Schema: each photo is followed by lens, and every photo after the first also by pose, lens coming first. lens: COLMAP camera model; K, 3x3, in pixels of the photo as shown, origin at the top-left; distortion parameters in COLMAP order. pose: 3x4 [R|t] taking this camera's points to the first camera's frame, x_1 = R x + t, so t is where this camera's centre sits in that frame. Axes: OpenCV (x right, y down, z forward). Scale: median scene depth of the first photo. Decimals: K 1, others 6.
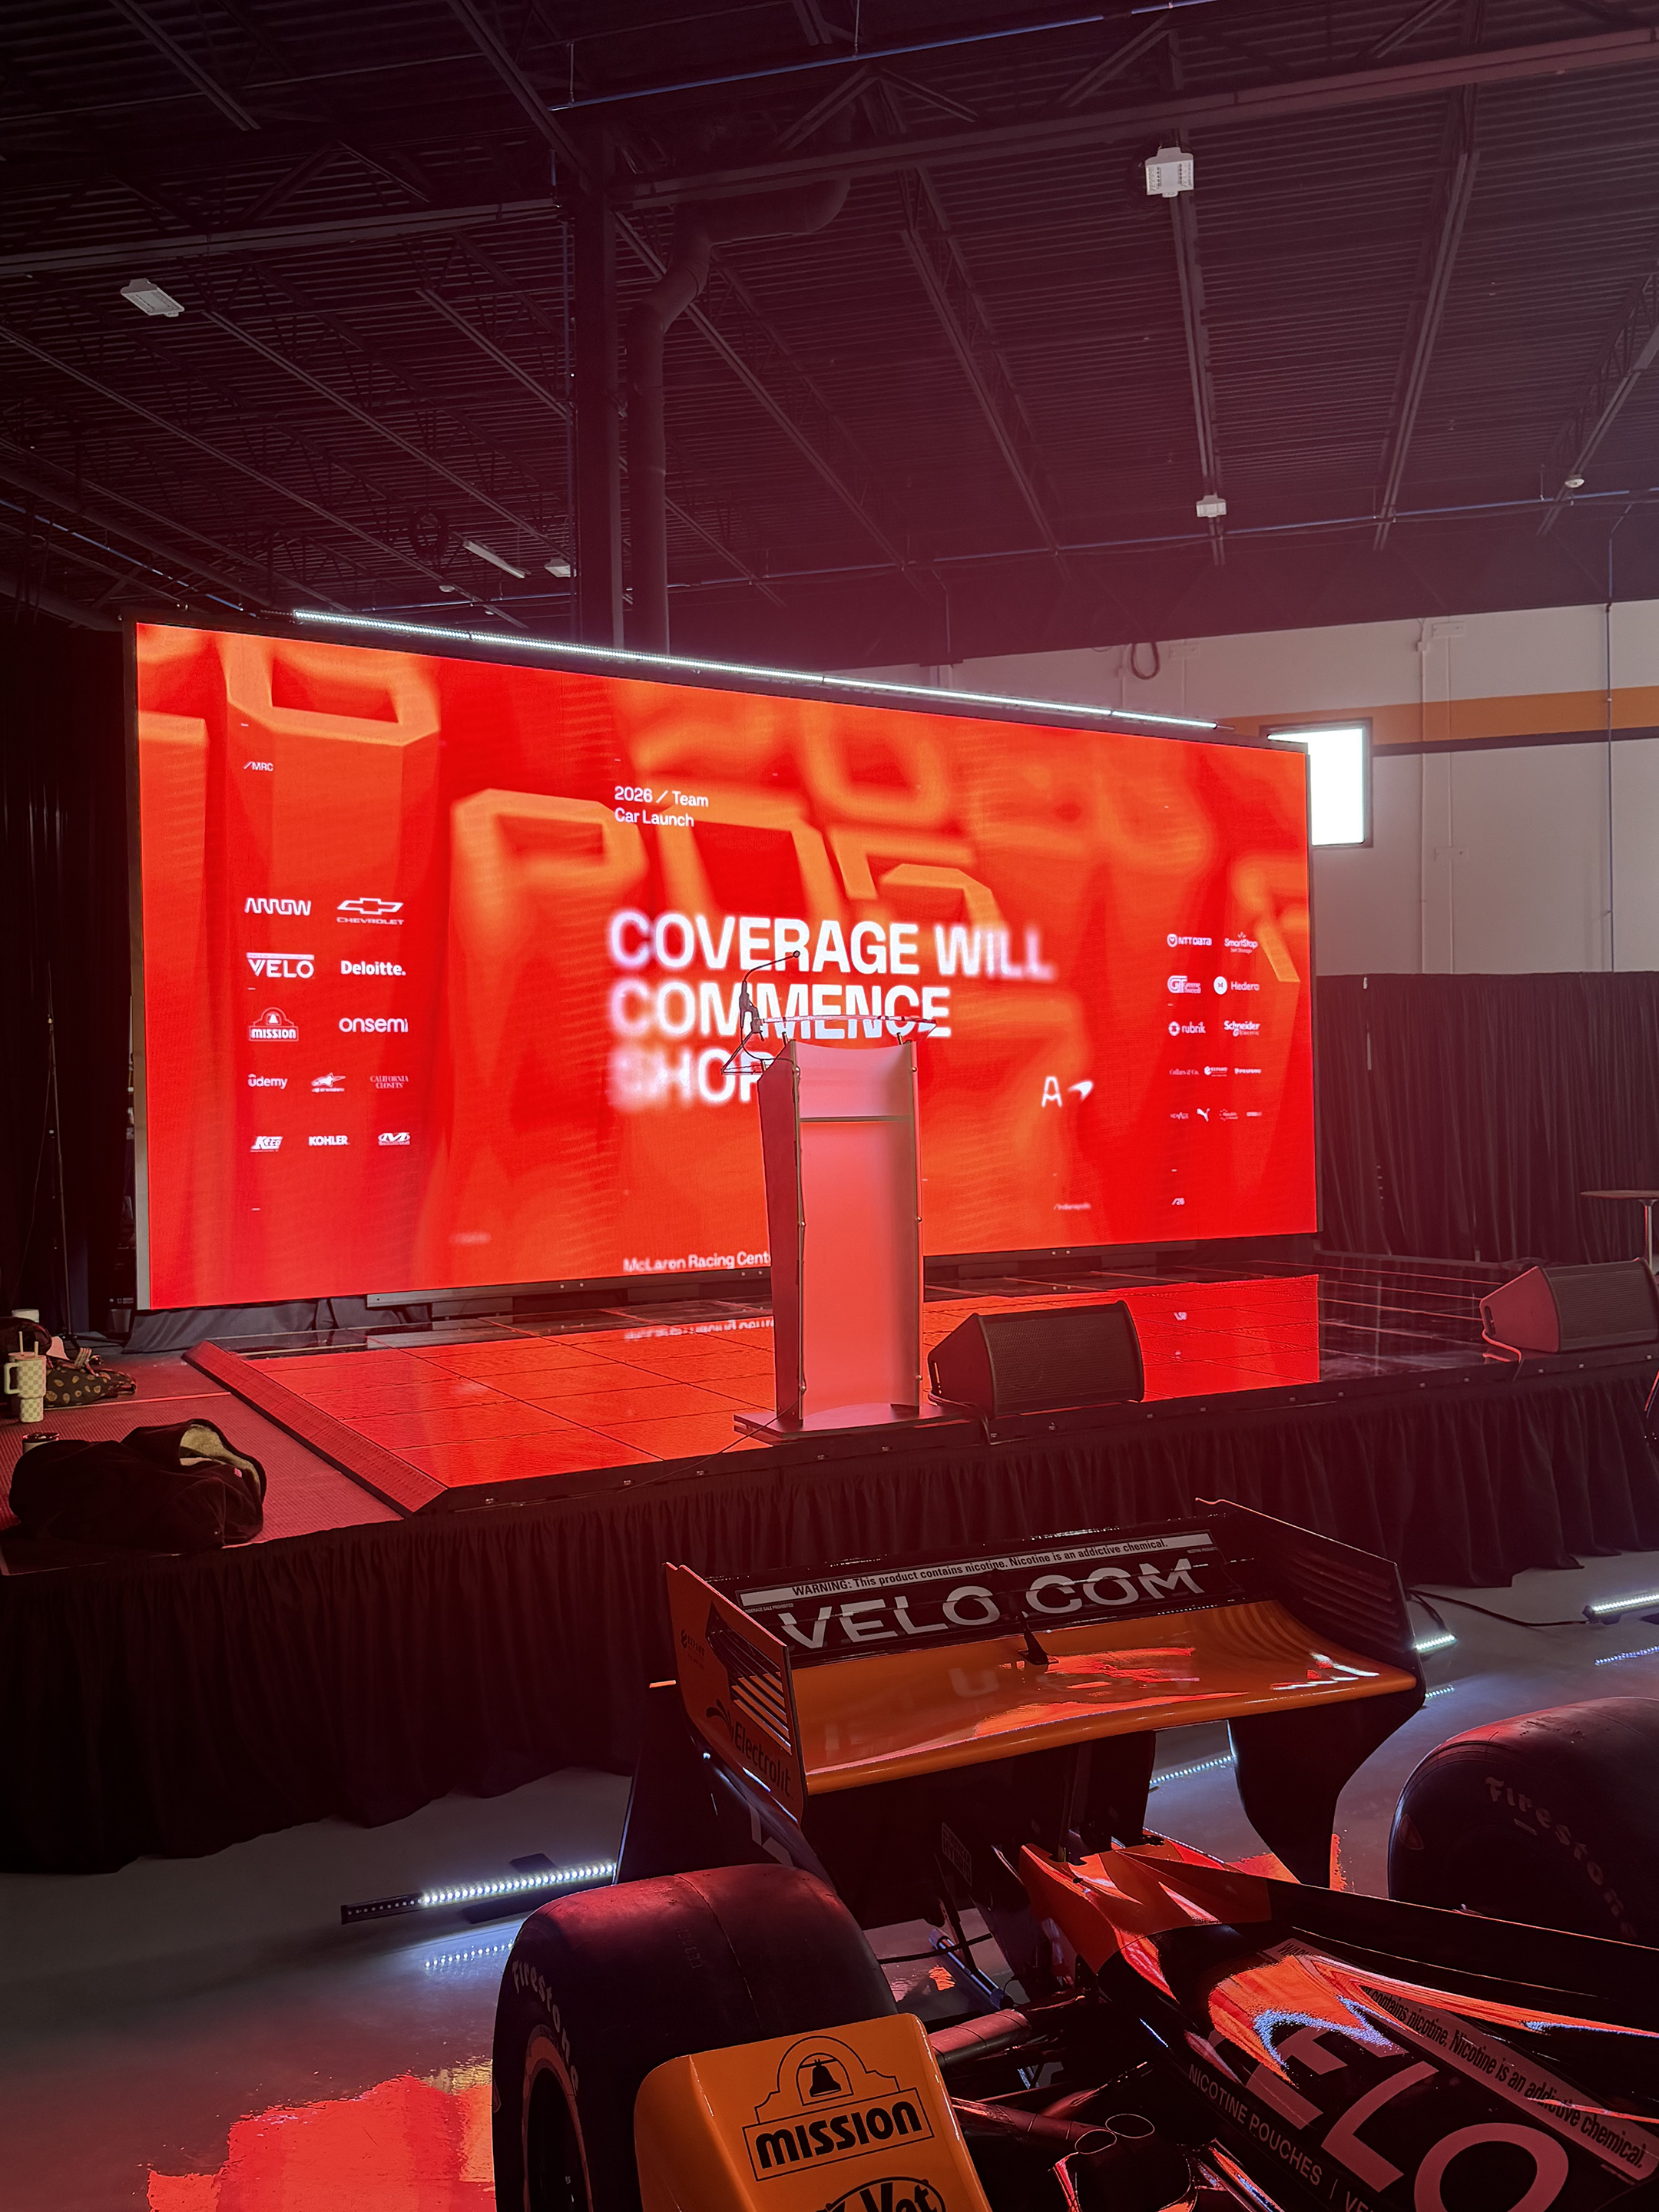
lens RADIAL K [[1794.0, 0, 829.5], [0, 1794.0, 1106.0], [0, 0, 1]] dist [0.075680, -0.138070]
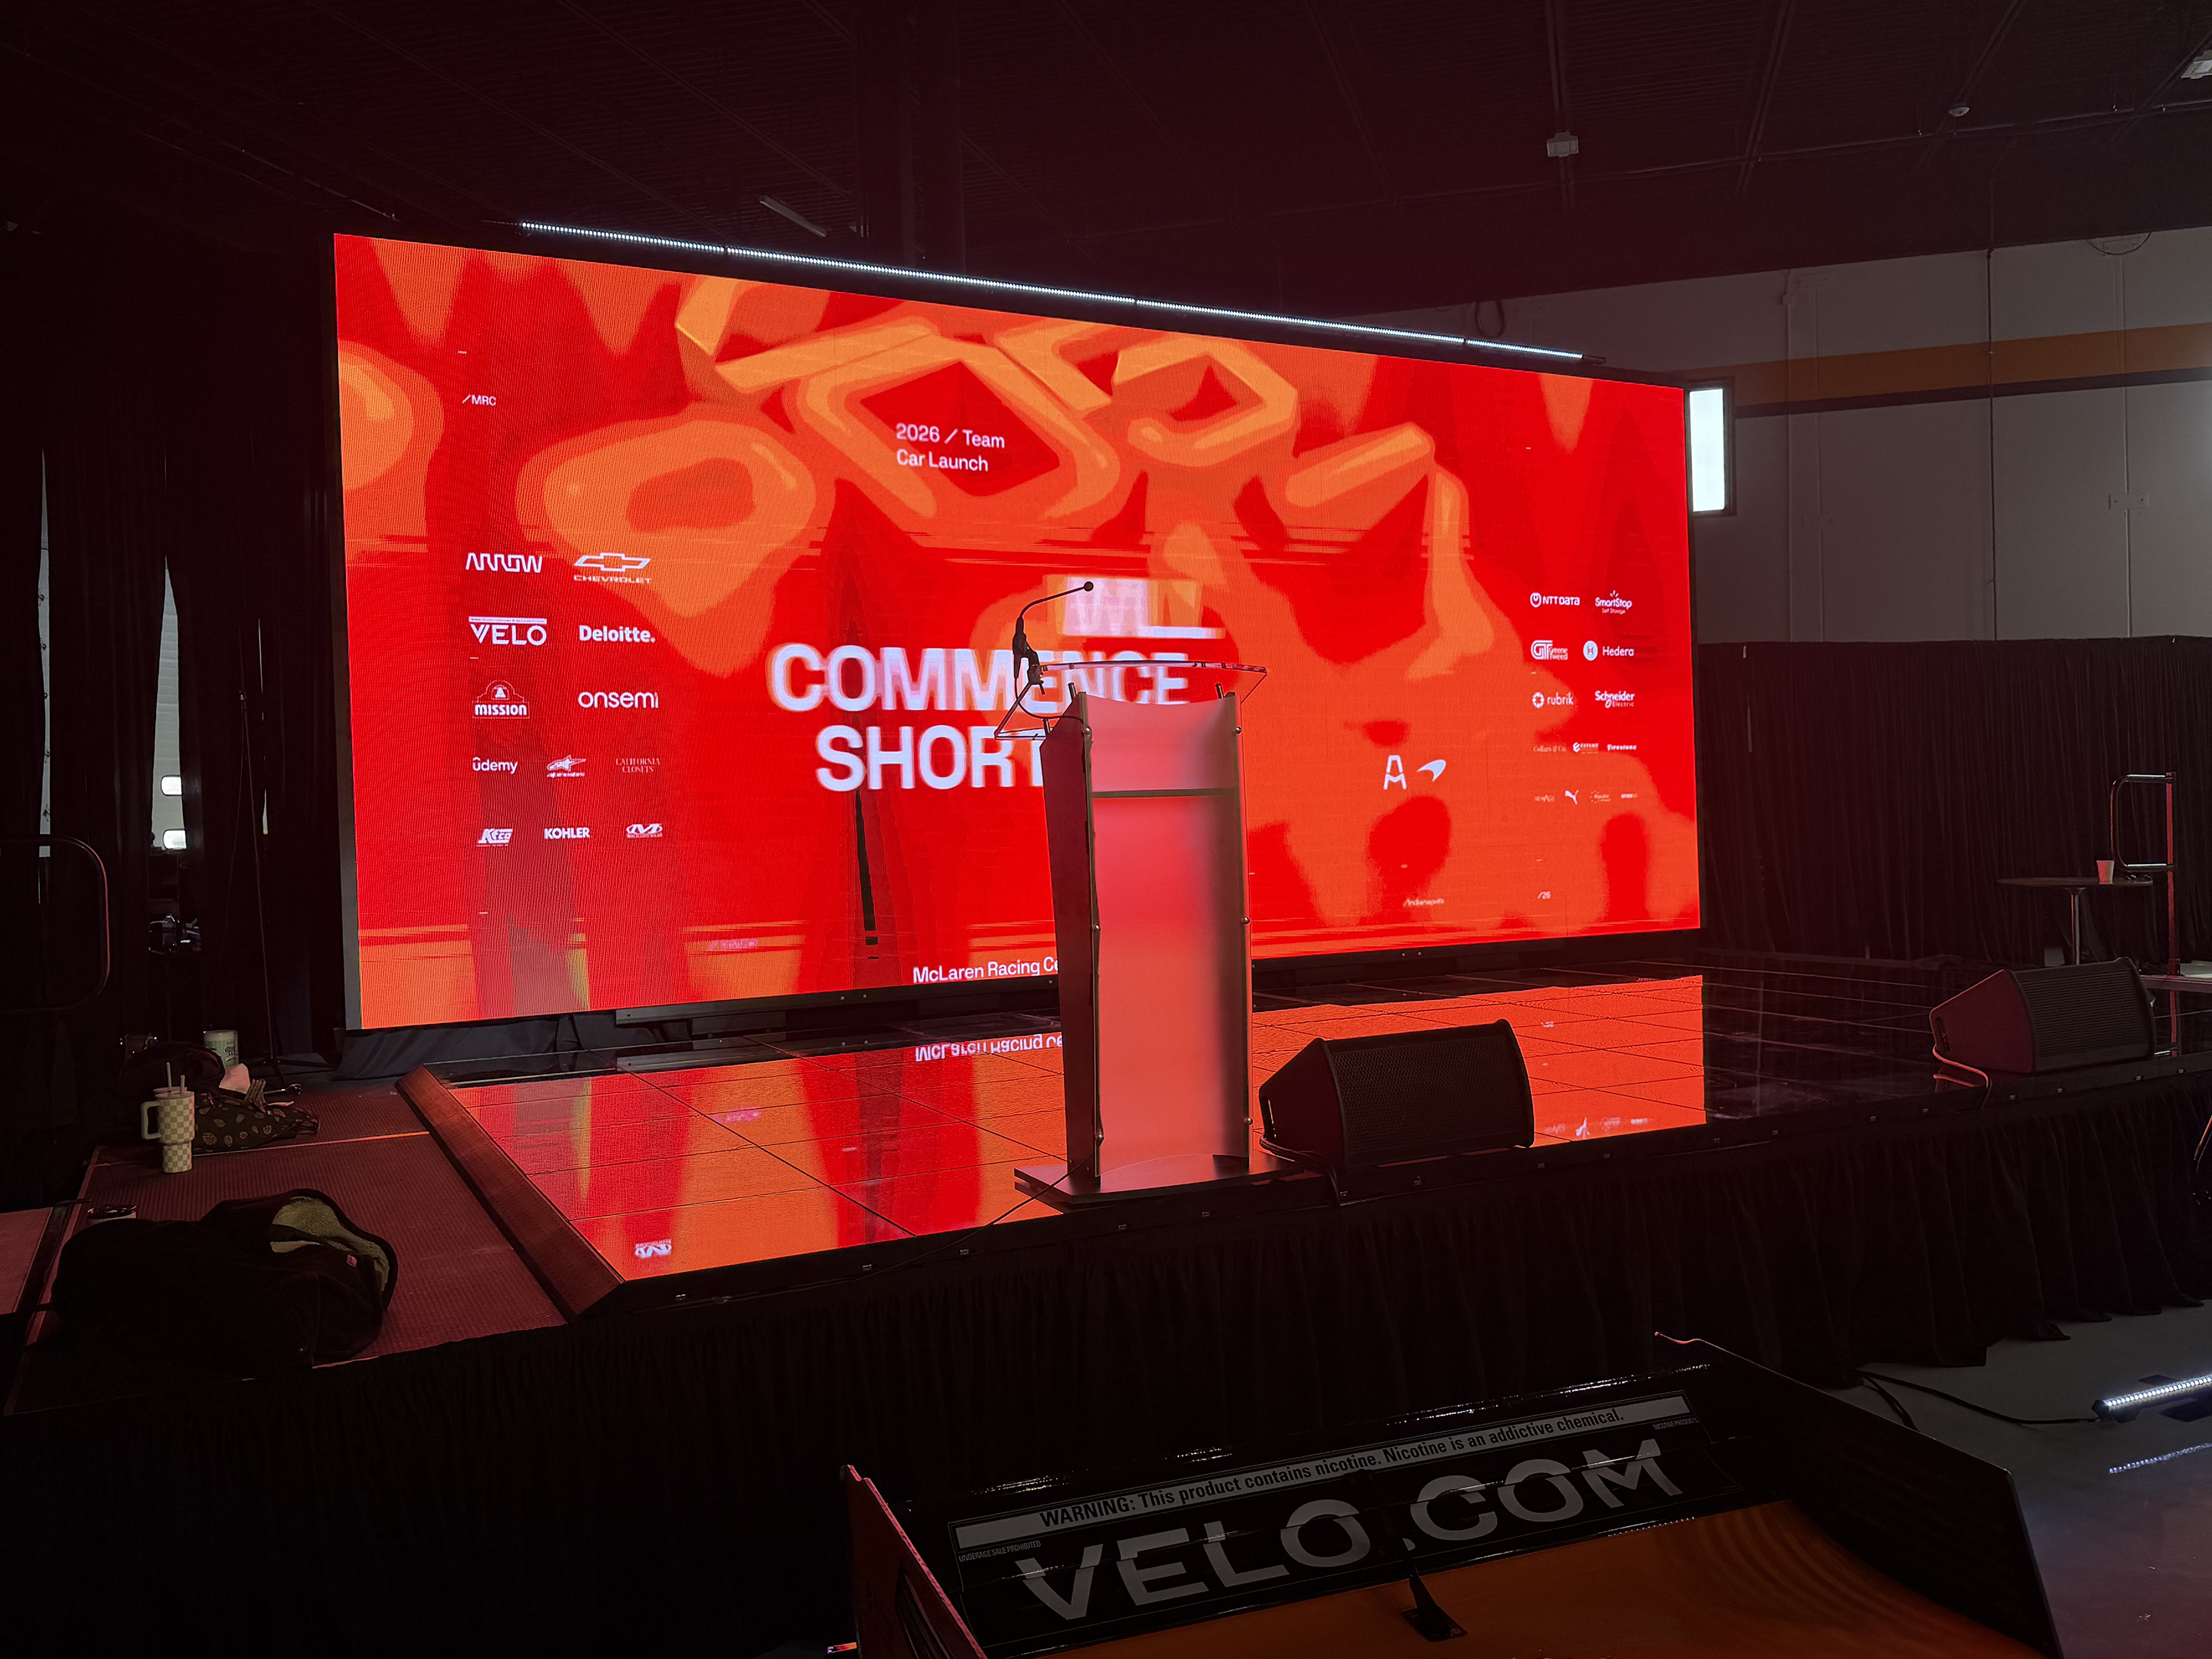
lens RADIAL K [[1794.0, 0, 1115.3], [0, 1794.0, 835.2], [0, 0, 1]] dist [0.075680, -0.138070]
pose [[0.999584, -0.009363, -0.027264, 0.012214], [0.009845, 0.999797, 0.017586, 0.009891], [0.027094, -0.017847, 0.999474, 0.184108]]
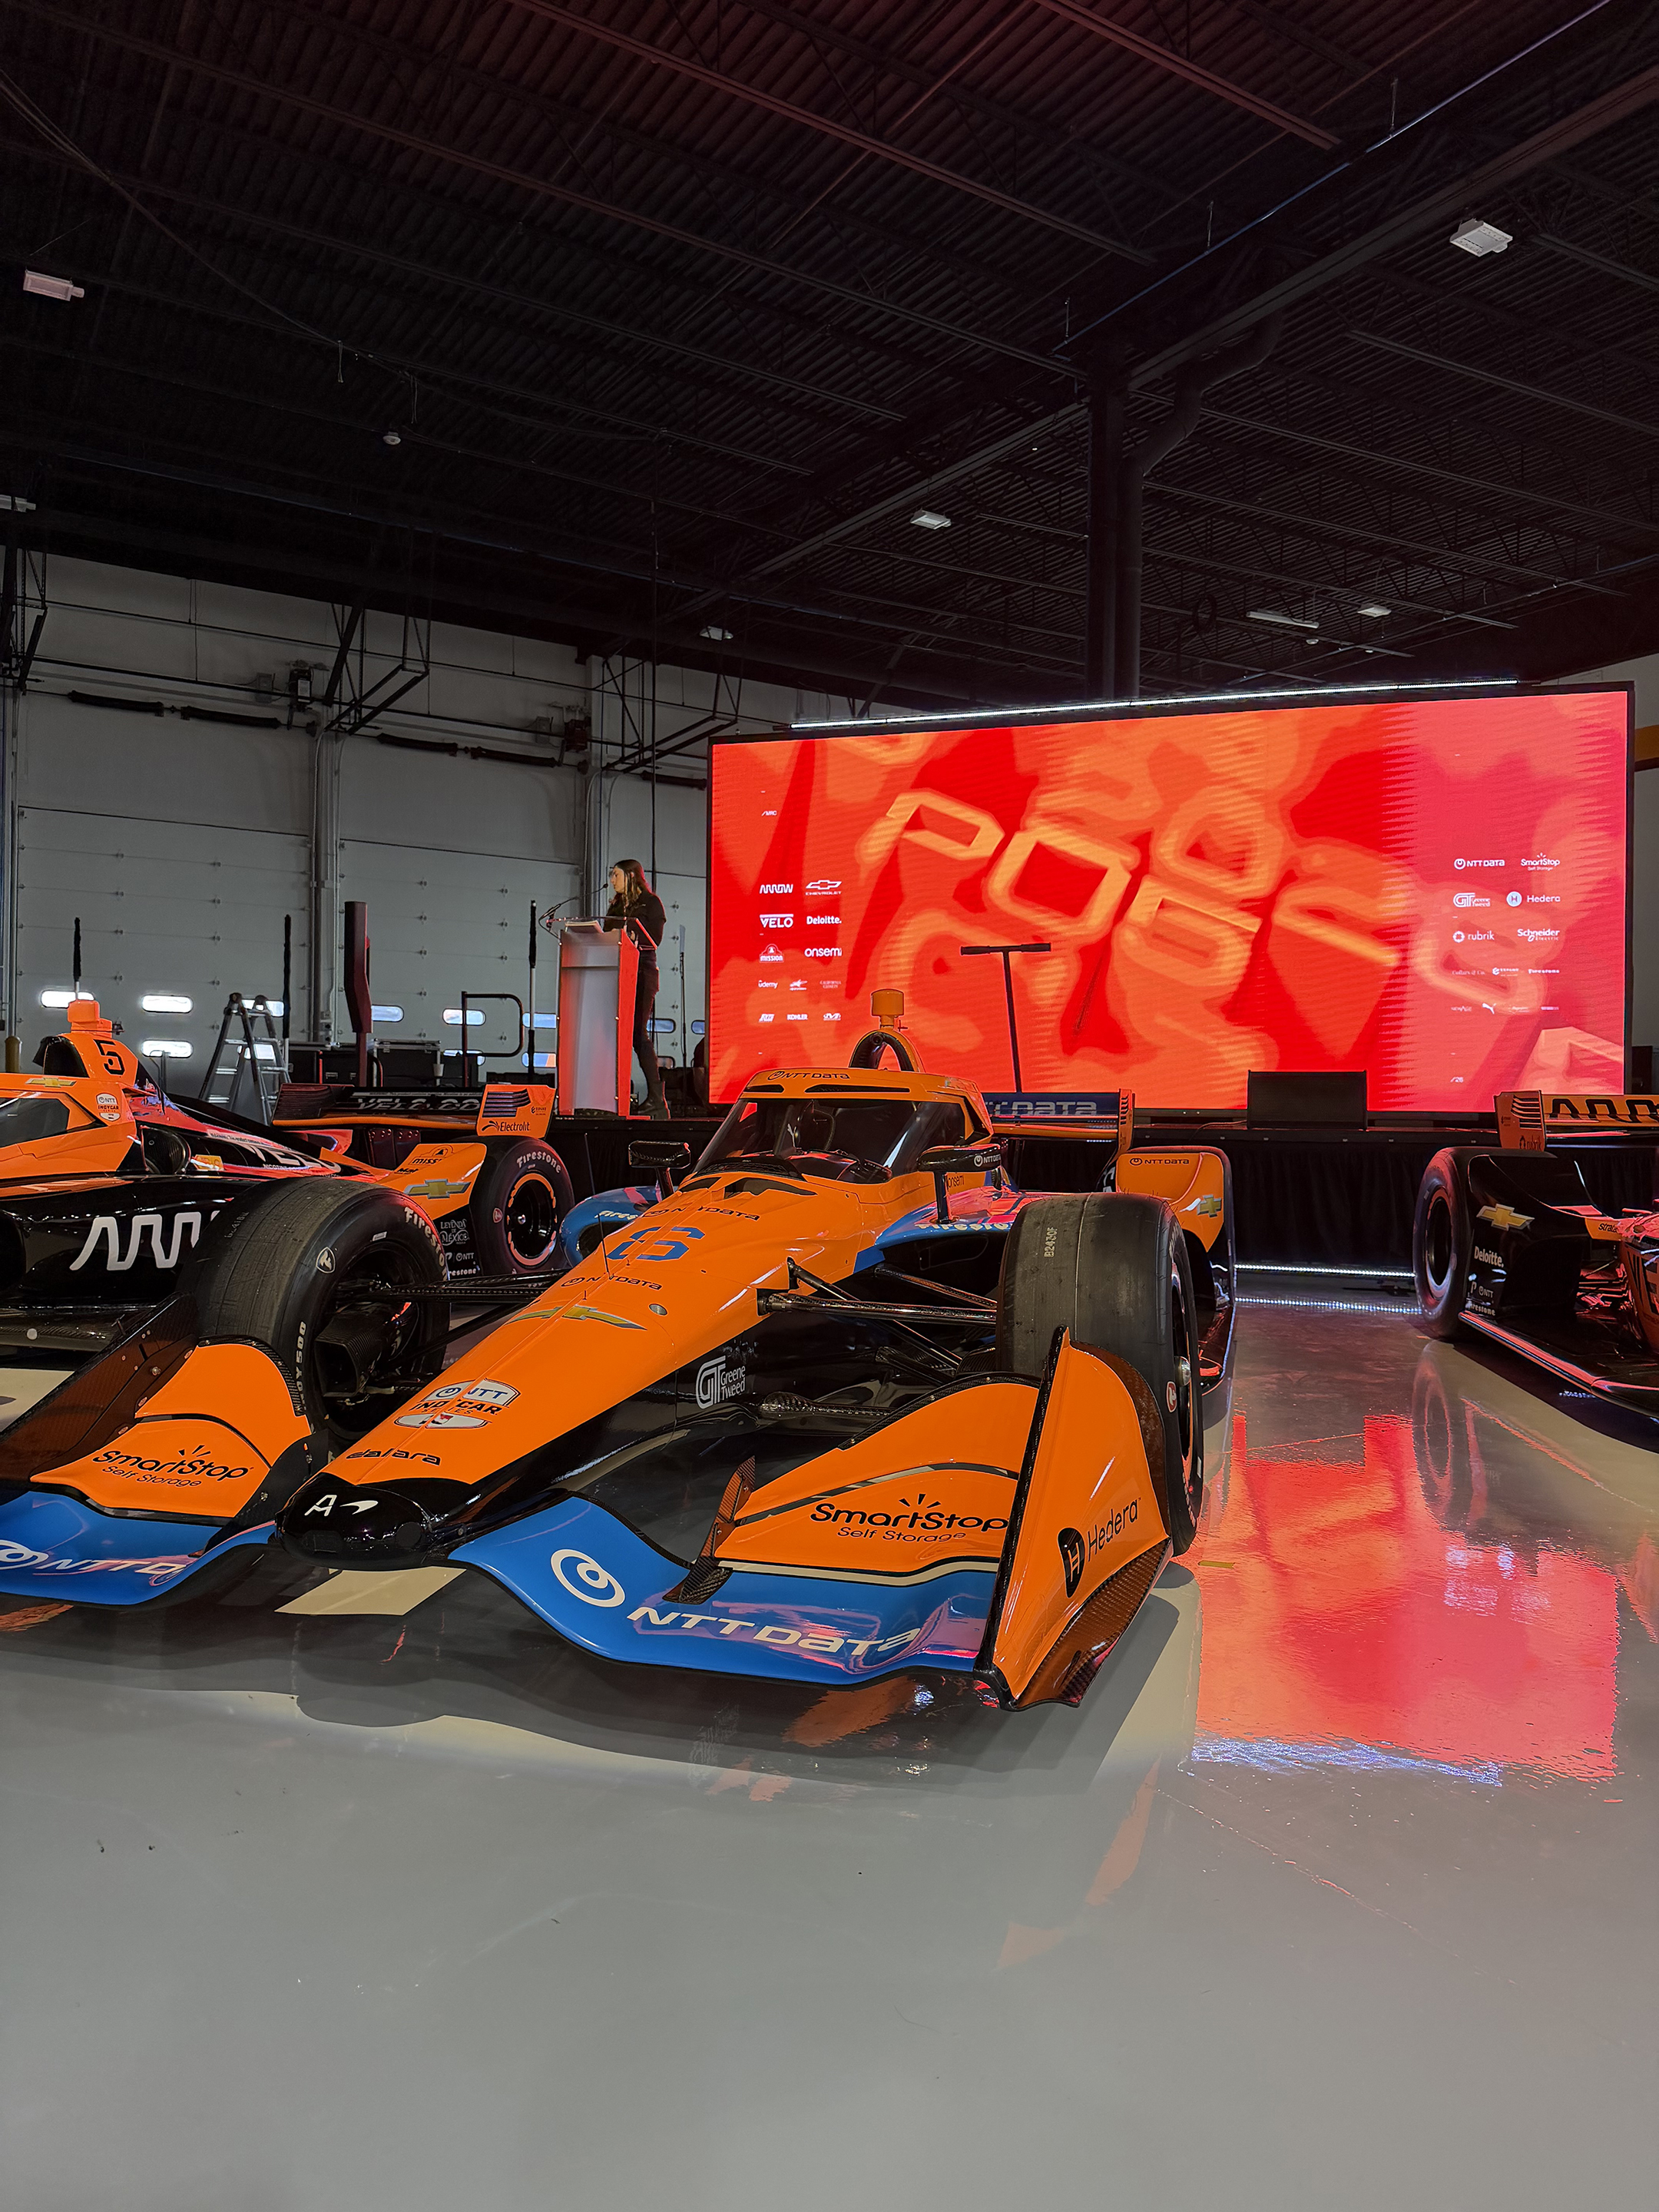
lens RADIAL K [[1553.7, 0, 816.3], [0, 1553.7, 1114.7], [0, 0, 1]] dist [0.086761, -0.144512]
pose [[0.713622, 0.025419, -0.700069, 1.091596], [-0.019812, 0.999674, 0.016102, 0.120743], [0.700250, 0.002379, 0.713893, -0.128135]]
